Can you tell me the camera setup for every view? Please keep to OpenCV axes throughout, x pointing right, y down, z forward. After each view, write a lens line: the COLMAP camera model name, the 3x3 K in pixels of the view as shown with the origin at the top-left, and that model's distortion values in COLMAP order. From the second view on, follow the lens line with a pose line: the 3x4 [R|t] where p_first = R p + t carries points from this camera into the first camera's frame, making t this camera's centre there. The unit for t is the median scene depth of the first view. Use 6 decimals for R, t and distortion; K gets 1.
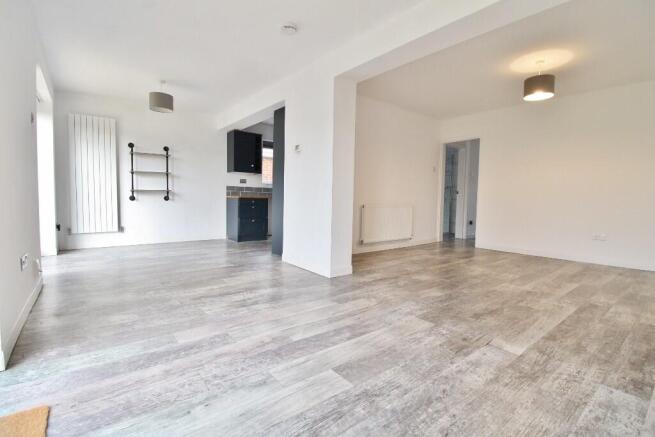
lens RADIAL K [[306.0, 0, 328.9], [0, 306.0, 216.7], [0, 0, 1]] dist [-0.010257, -0.001118]
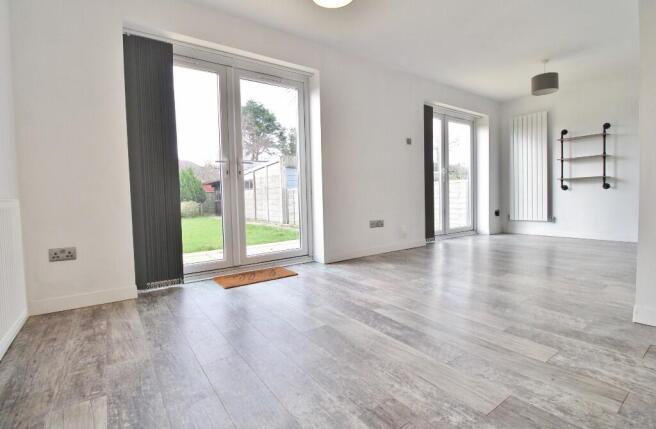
lens RADIAL K [[310.8, 0, 328.4], [0, 310.8, 206.6], [0, 0, 1]] dist [-0.004965, -0.000865]
pose [[-0.056820, 0.016907, -0.998241, 0.635404], [-0.038042, 0.999094, 0.019087, 0.014086], [0.997659, 0.039060, -0.056126, 0.566671]]
